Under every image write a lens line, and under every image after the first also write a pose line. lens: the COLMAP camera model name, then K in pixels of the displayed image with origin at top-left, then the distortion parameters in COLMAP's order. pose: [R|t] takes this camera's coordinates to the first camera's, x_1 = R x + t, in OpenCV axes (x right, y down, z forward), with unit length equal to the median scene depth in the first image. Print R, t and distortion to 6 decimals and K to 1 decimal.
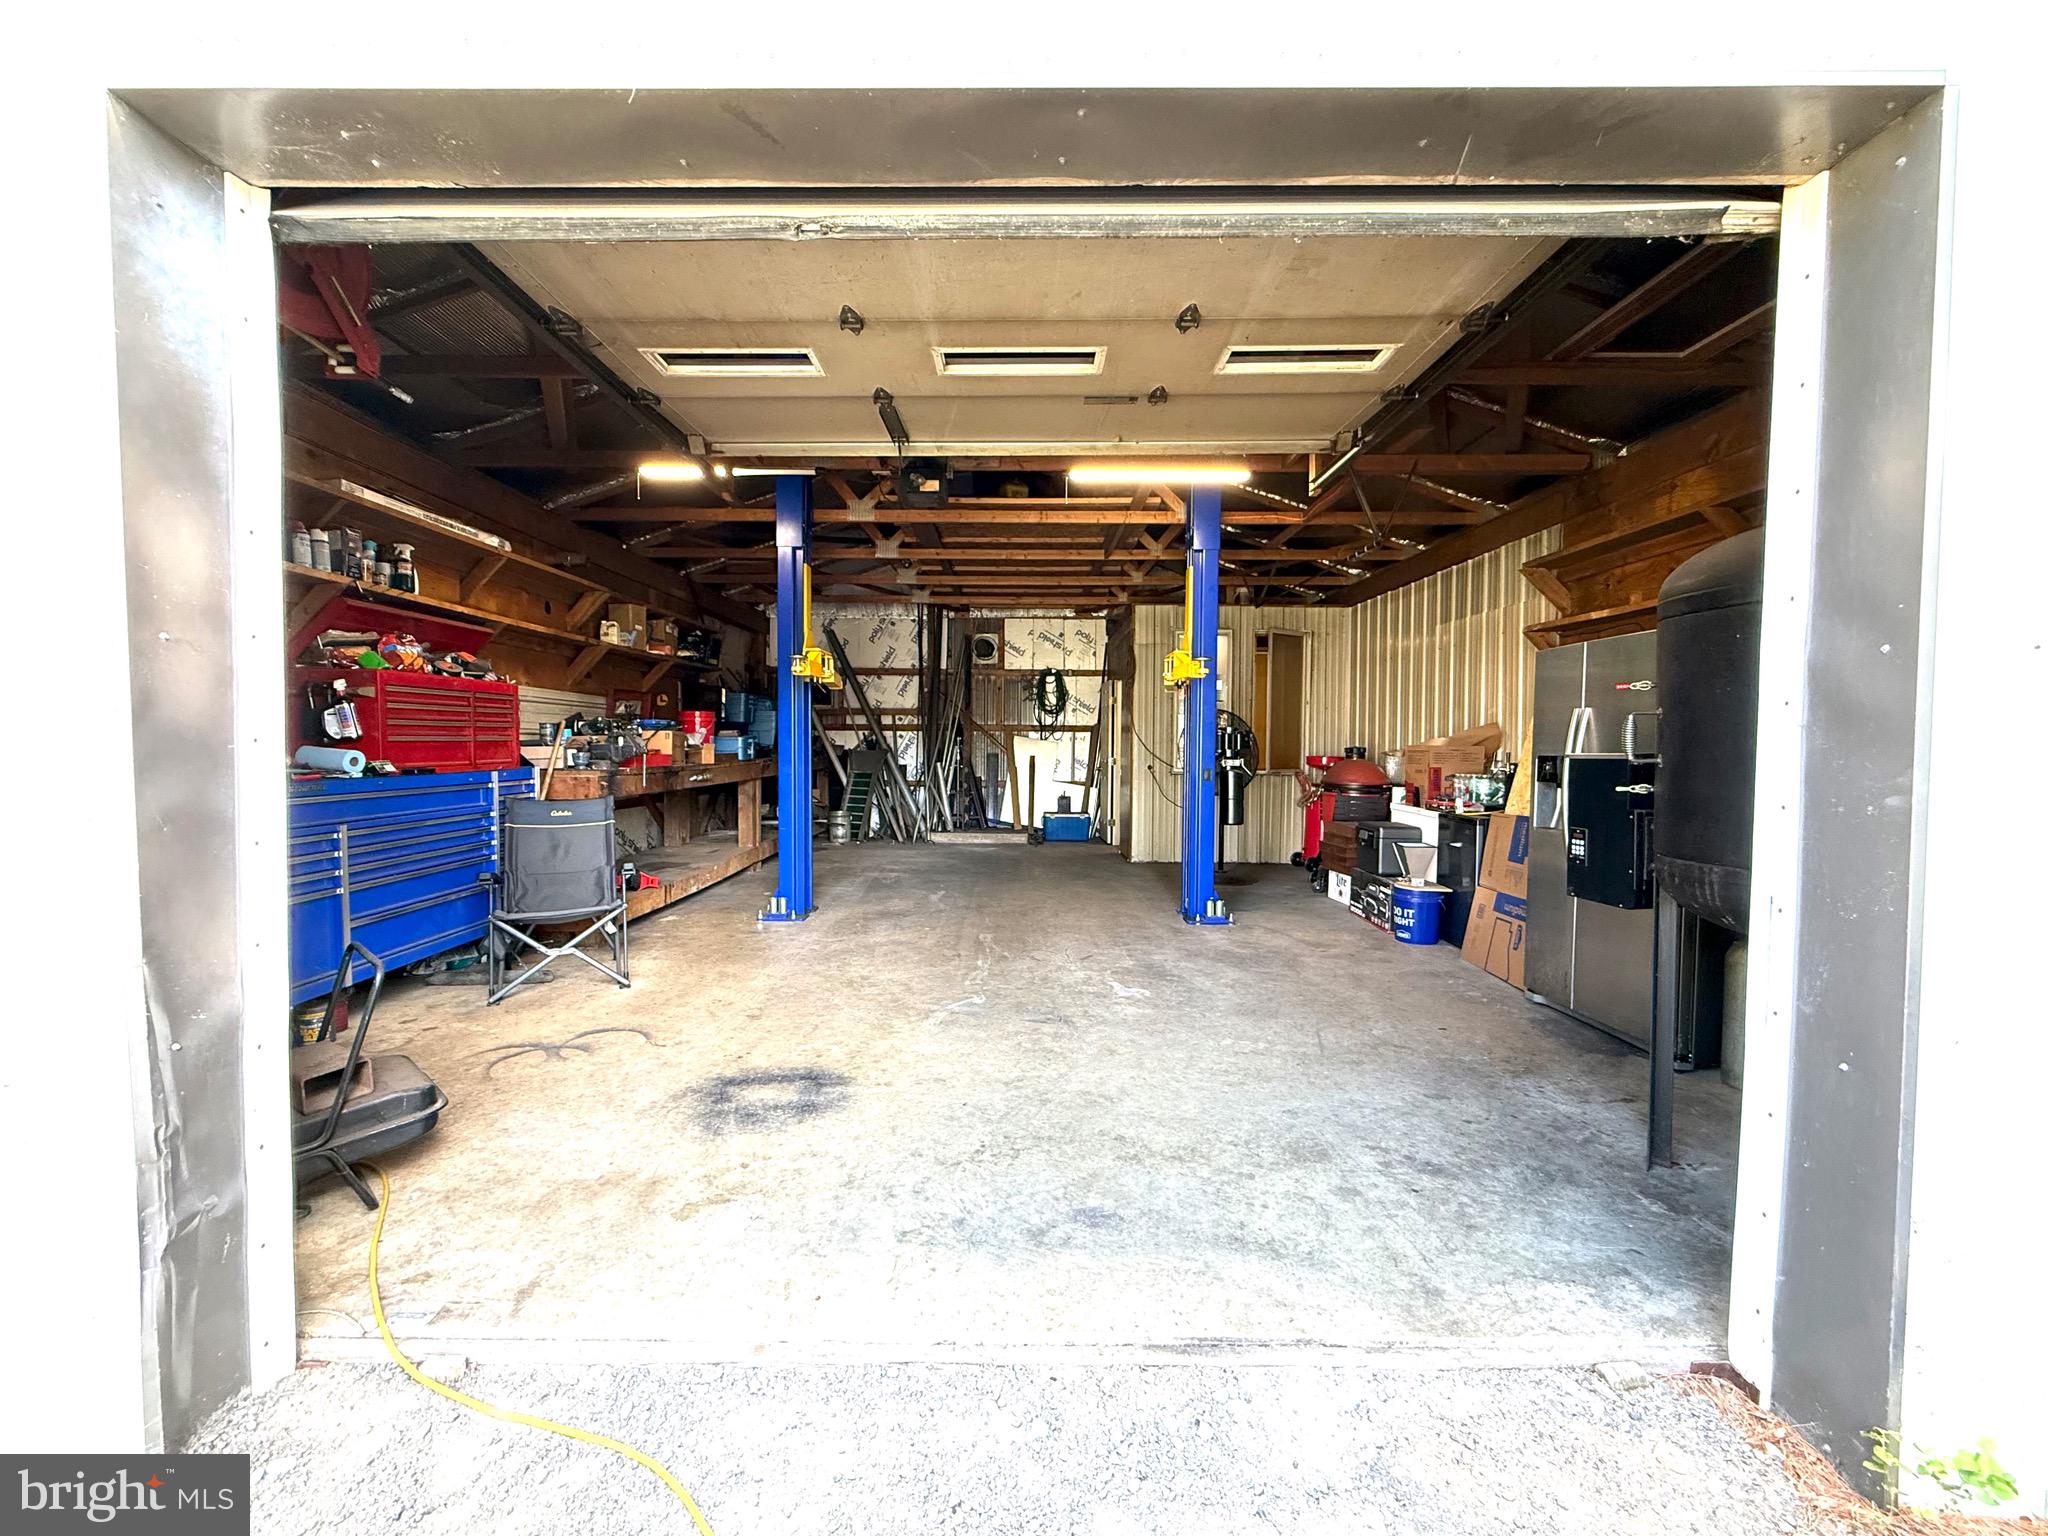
lens RADIAL K [[815.5, 0, 1025.8], [0, 815.5, 765.5], [0, 0, 1]] dist [0.000460, -0.000197]
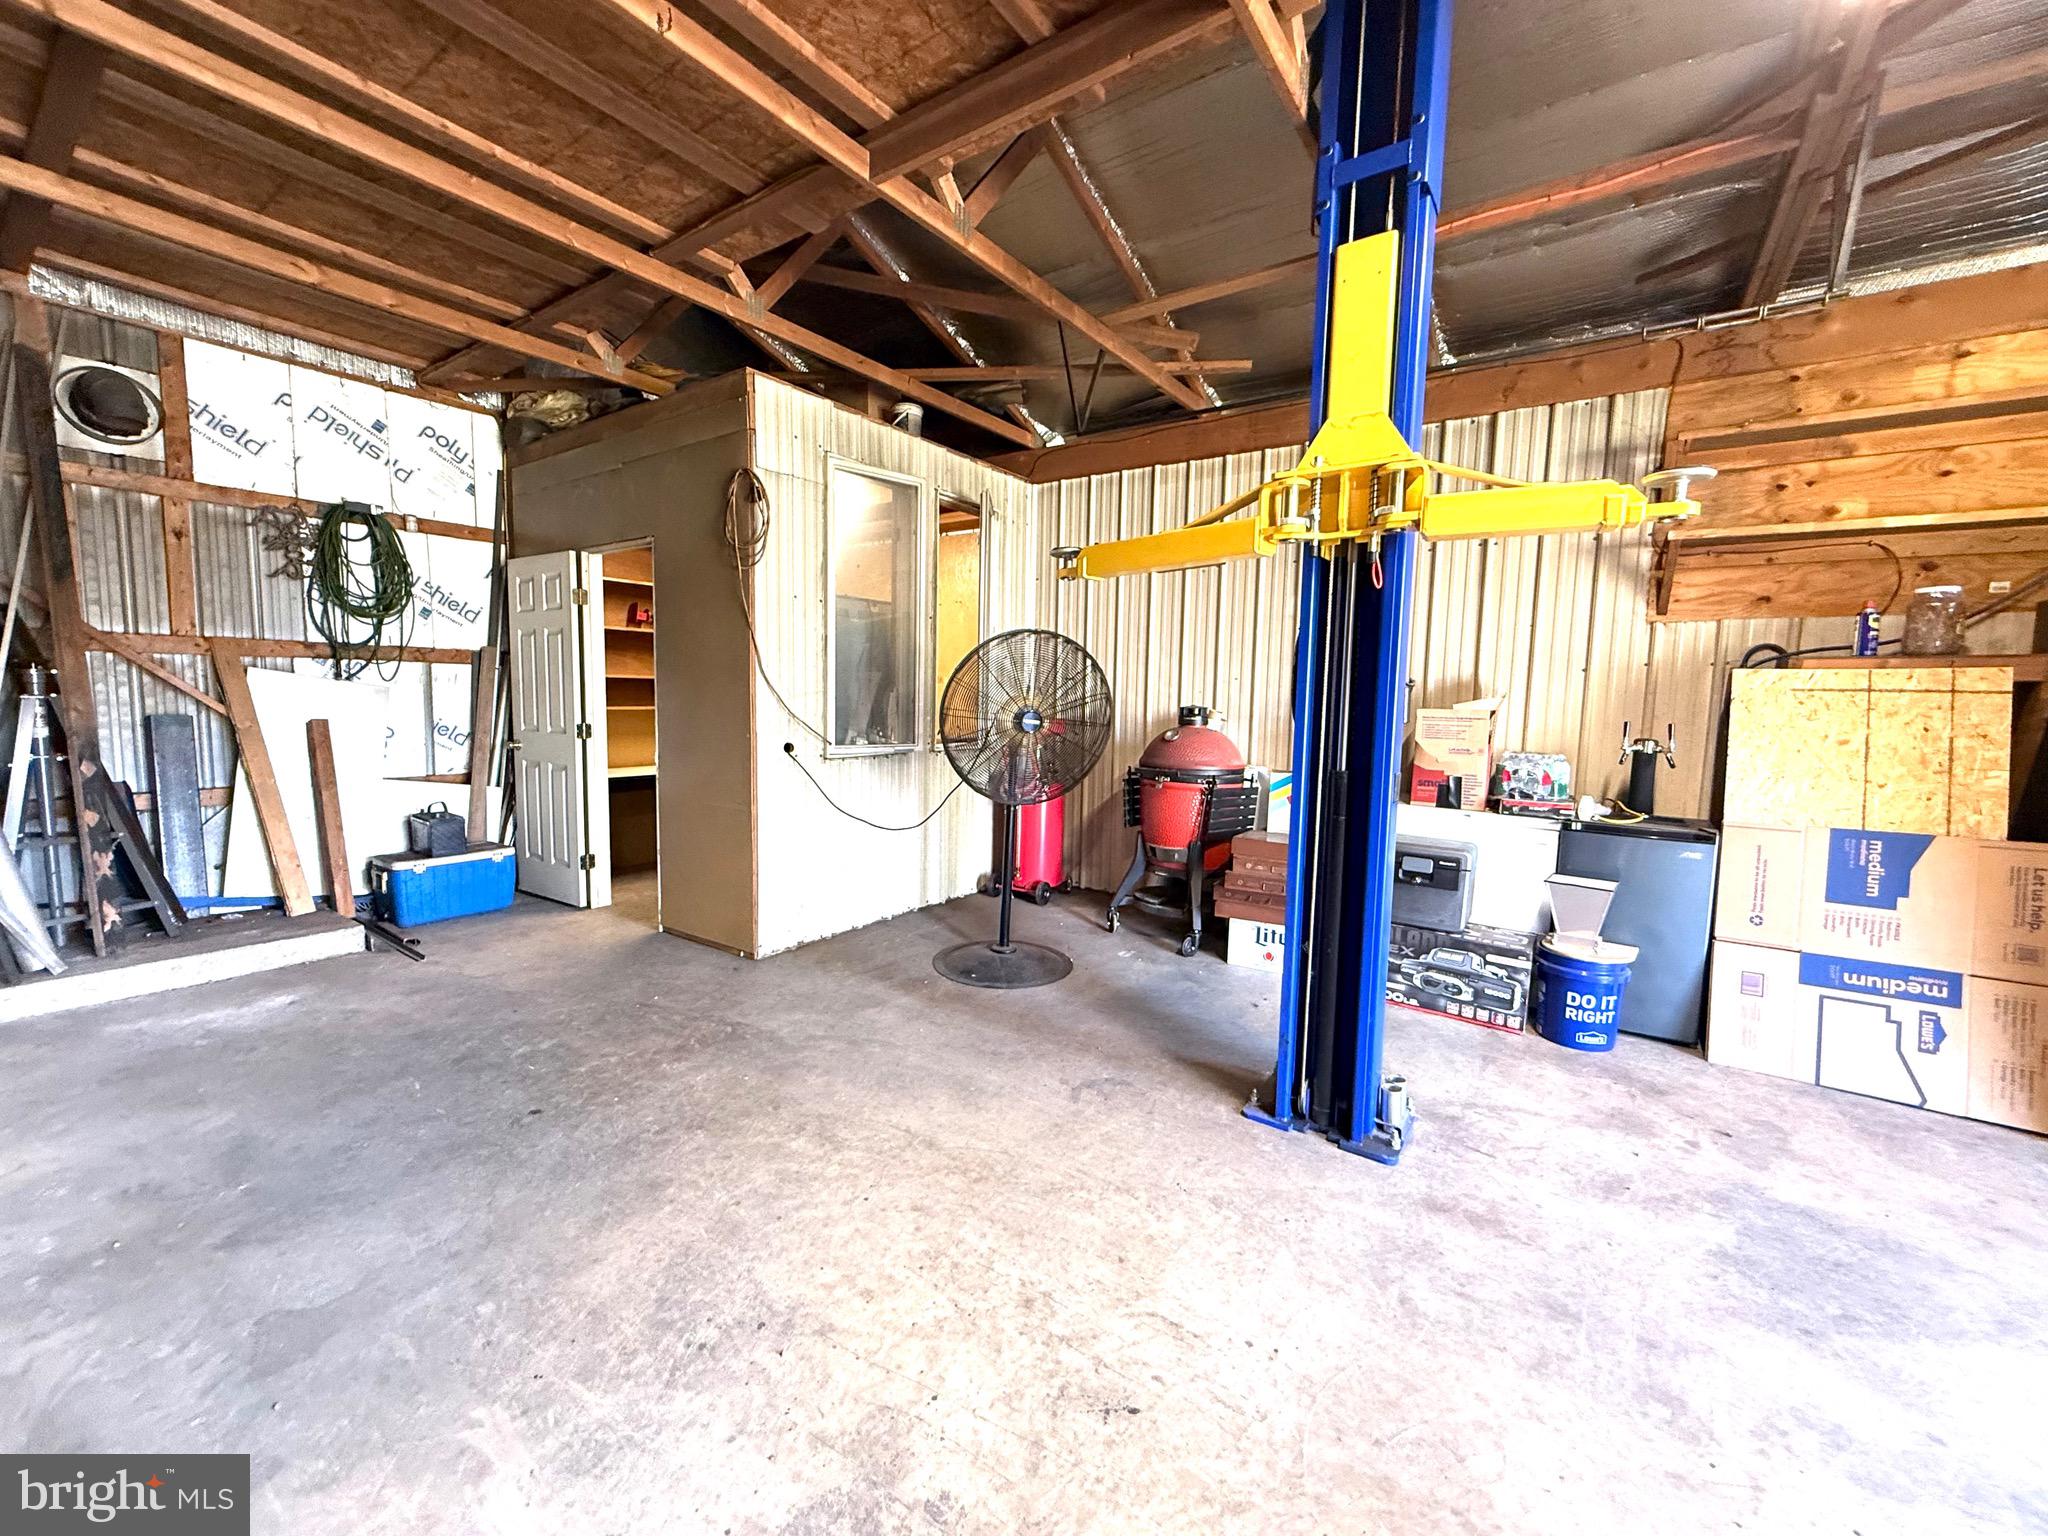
lens RADIAL K [[815.5, 0, 1020.1], [0, 815.5, 772.6], [0, 0, 1]] dist [0.000460, -0.000197]
pose [[0.584658, -0.074433, 0.807858, -0.114444], [0.008141, 0.996270, 0.085901, -0.017282], [-0.811239, -0.043646, 0.583083, 0.485016]]
